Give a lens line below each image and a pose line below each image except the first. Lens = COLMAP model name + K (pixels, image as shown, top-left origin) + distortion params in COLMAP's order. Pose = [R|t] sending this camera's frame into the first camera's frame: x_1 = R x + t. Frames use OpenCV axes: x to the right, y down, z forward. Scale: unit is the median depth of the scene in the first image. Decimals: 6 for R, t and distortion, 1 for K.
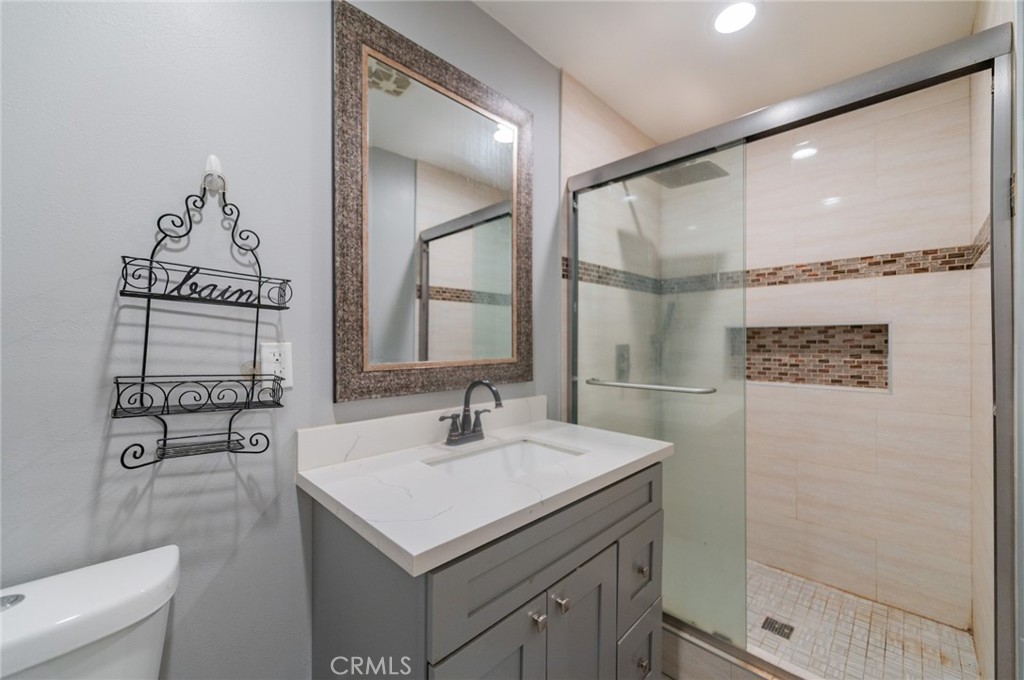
lens RADIAL K [[403.0, 0, 512.2], [0, 403.0, 340.2], [0, 0, 1]] dist [0.014317, -0.005054]
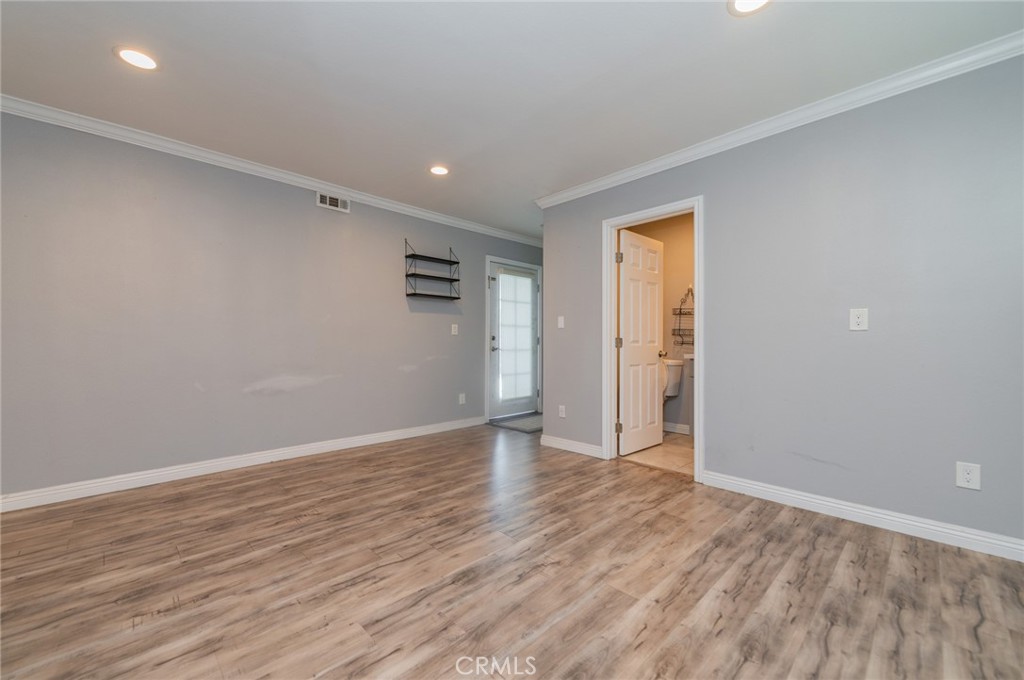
lens RADIAL K [[403.0, 0, 515.4], [0, 403.0, 346.5], [0, 0, 1]] dist [0.014317, -0.005054]
pose [[-0.006091, 0.013621, -0.999889, 3.345608], [0.007066, 0.999883, 0.013578, 0.173238], [0.999956, -0.006982, -0.006186, -0.868682]]
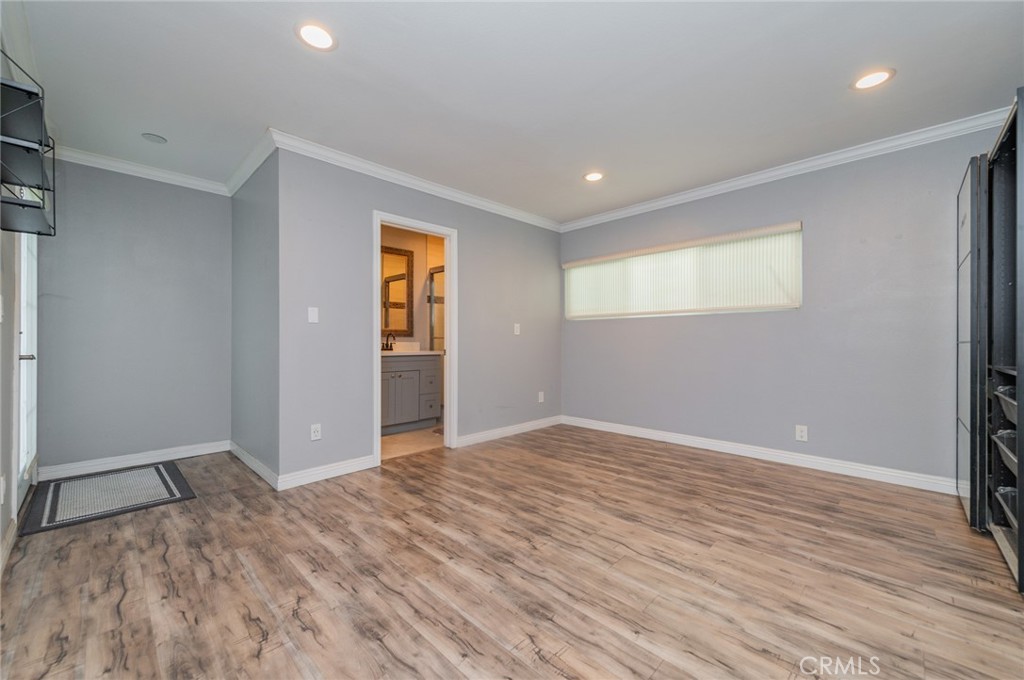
lens RADIAL K [[403.0, 0, 514.1], [0, 403.0, 338.8], [0, 0, 1]] dist [0.014317, -0.005054]
pose [[0.999971, 0.001937, 0.007356, 1.192400], [-0.001971, 0.999988, 0.004563, 0.150117], [-0.007347, -0.004578, 0.999963, -3.146417]]
